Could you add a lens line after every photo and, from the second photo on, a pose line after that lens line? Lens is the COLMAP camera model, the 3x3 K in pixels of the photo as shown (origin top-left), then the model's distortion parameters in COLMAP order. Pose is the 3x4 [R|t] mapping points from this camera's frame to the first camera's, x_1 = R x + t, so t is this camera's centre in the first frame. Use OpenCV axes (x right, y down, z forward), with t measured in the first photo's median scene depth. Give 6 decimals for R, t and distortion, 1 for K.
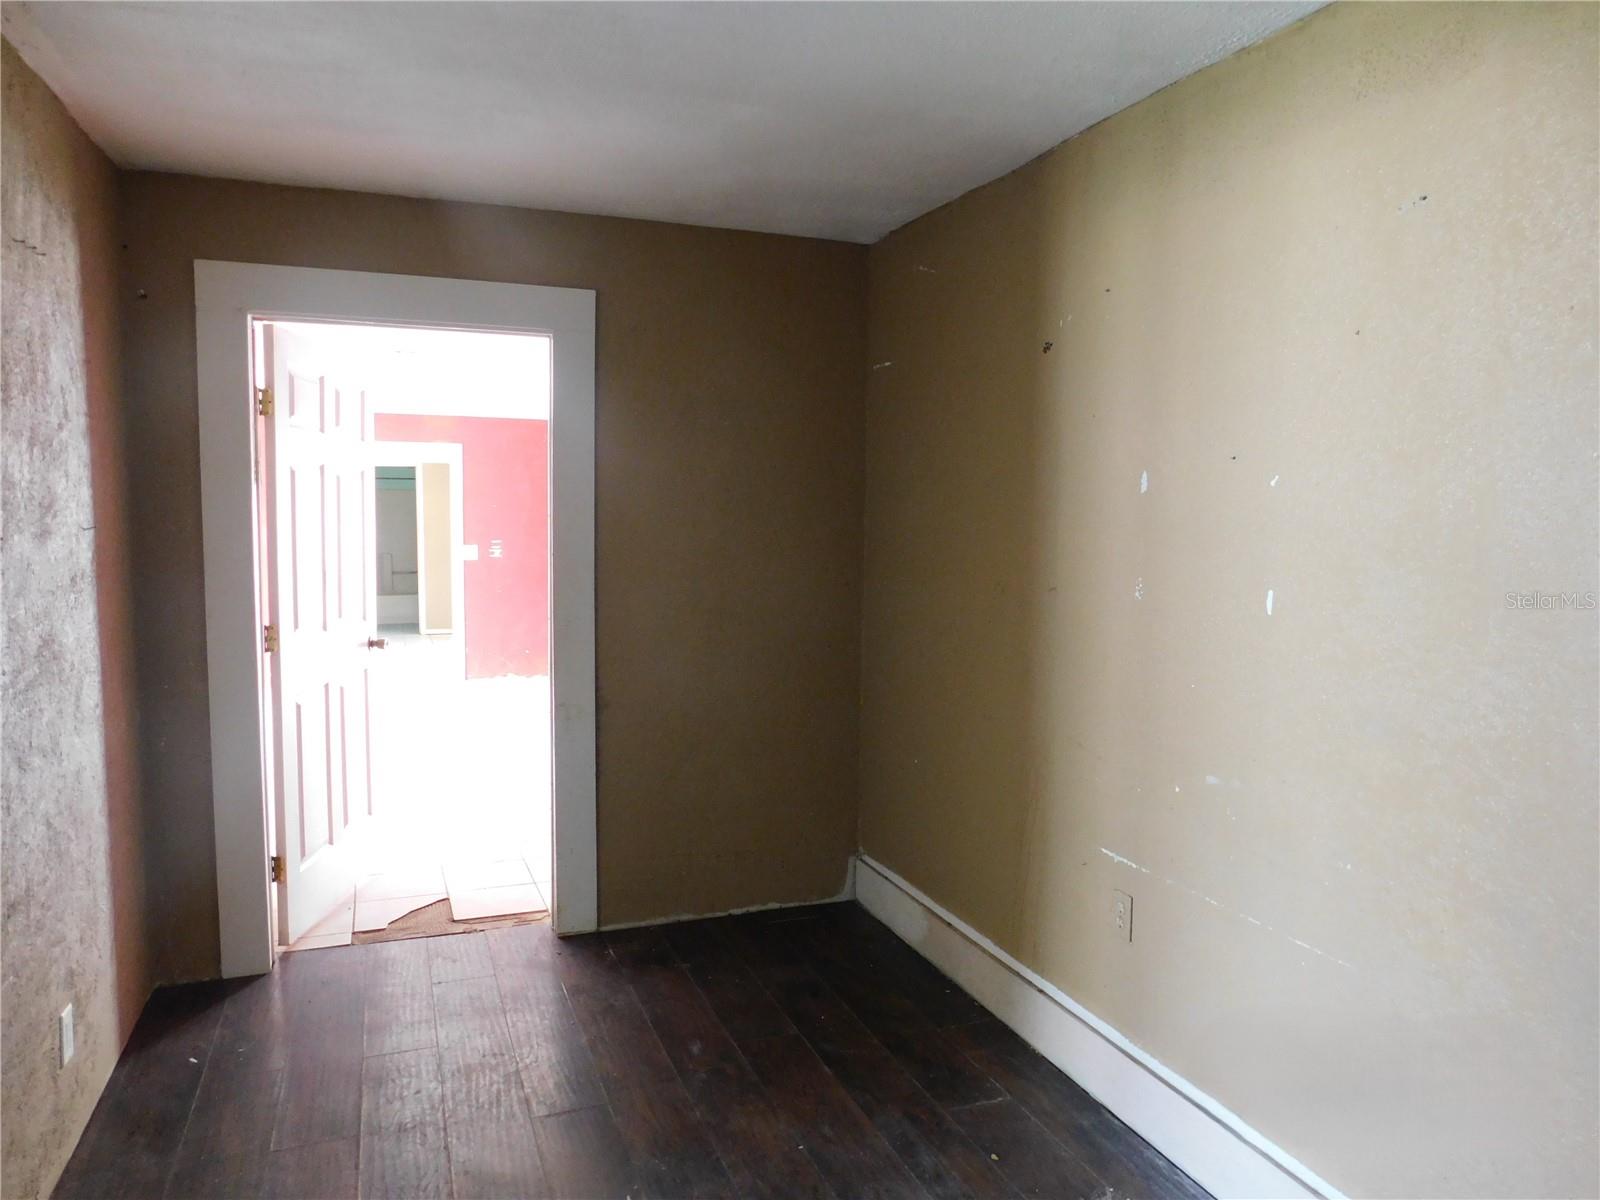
lens RADIAL K [[1059.2, 0, 799.0], [0, 1059.2, 598.7], [0, 0, 1]] dist [0.000373, 0.004207]
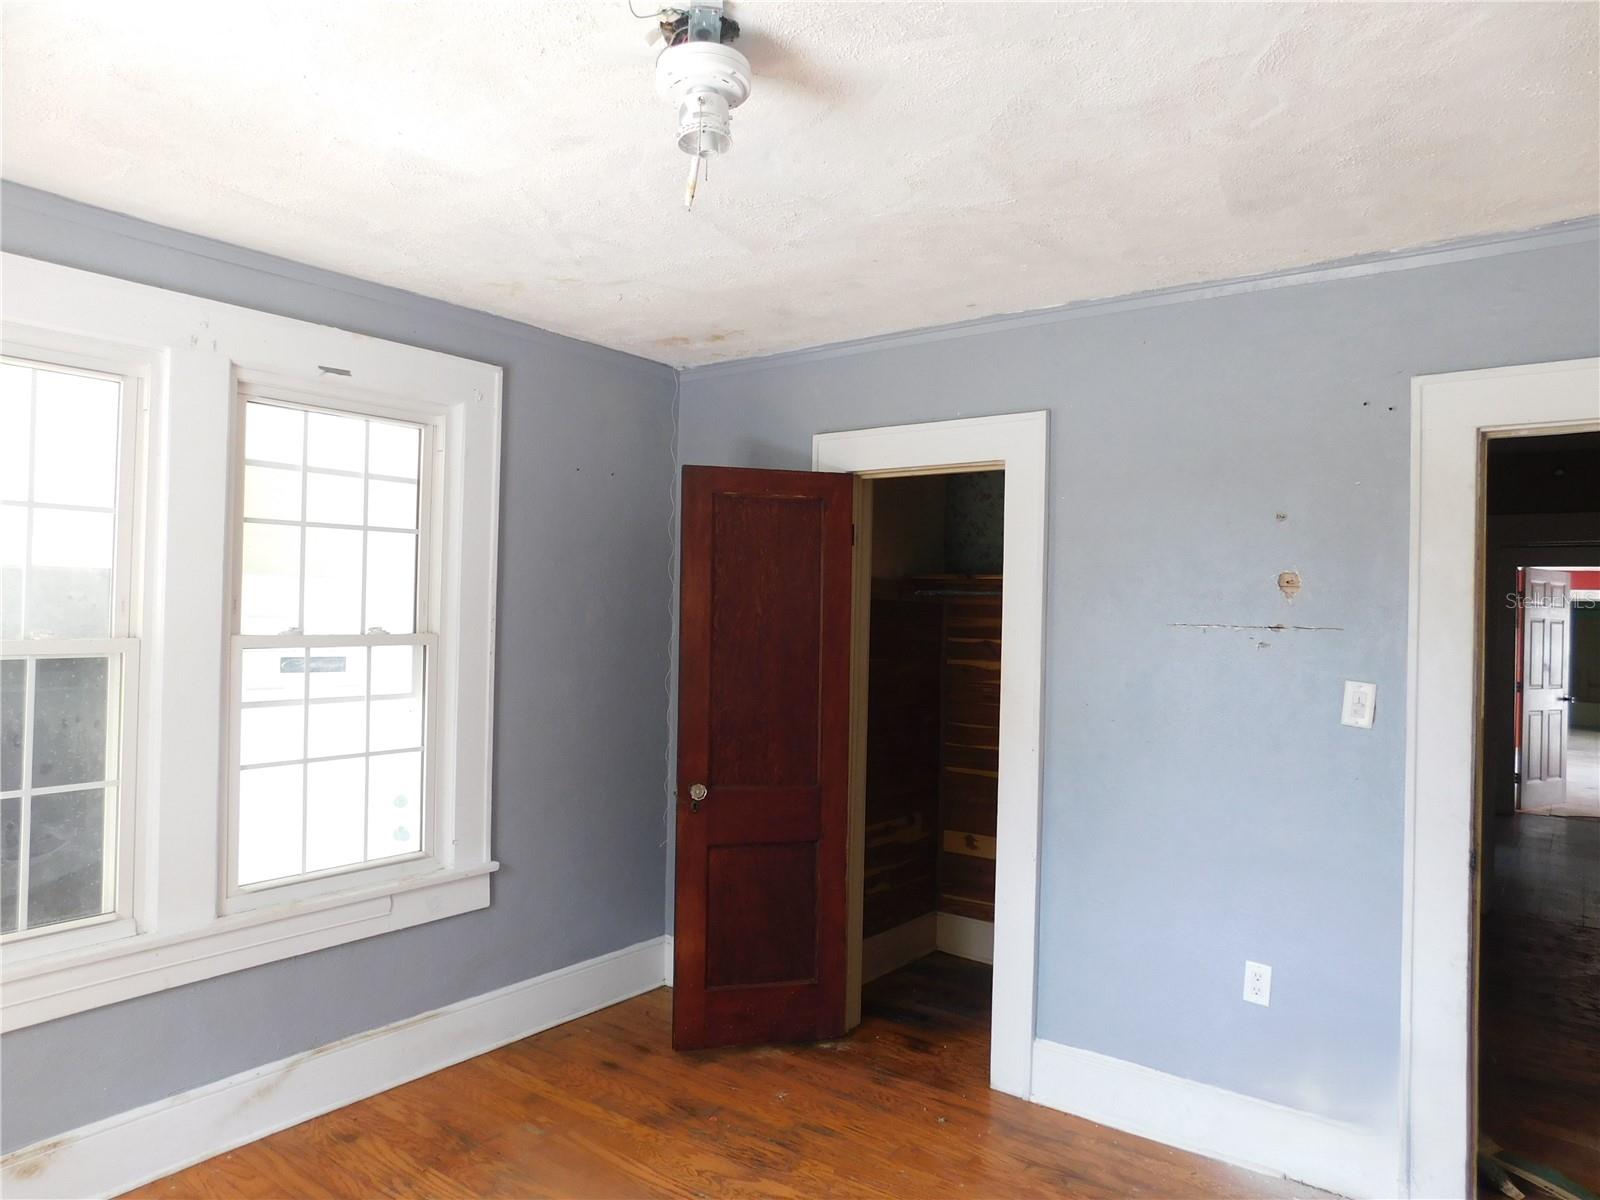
lens RADIAL K [[1059.2, 0, 799.6], [0, 1059.2, 601.7], [0, 0, 1]] dist [0.000373, 0.004207]
pose [[0.533818, -0.008467, -0.845557, 0.759344], [-0.089342, 0.993788, -0.066355, 0.157271], [0.840866, 0.110966, 0.529746, -1.884430]]
